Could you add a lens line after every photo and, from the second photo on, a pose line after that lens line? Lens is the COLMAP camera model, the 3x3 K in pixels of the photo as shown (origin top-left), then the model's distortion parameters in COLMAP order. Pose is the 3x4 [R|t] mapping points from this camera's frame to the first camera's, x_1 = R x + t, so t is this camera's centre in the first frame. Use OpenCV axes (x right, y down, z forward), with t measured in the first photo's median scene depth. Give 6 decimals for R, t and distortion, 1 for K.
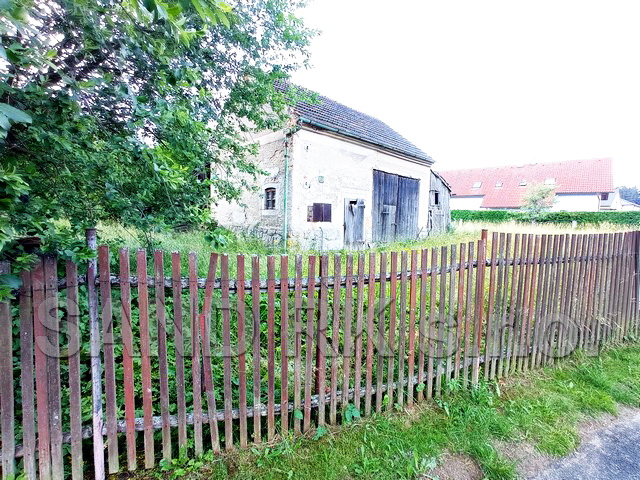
lens RADIAL K [[301.4, 0, 313.5], [0, 301.4, 237.4], [0, 0, 1]] dist [-0.032350, 0.020817]
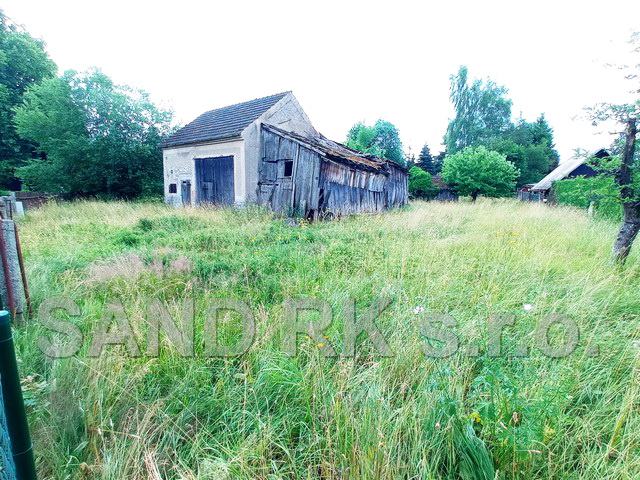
lens RADIAL K [[301.4, 0, 325.1], [0, 301.4, 235.8], [0, 0, 1]] dist [-0.032350, 0.020817]
pose [[0.150673, 0.150203, -0.977106, 1.587150], [-0.076173, 0.987216, 0.140011, -0.092640], [0.985645, 0.053333, 0.160188, 1.244916]]
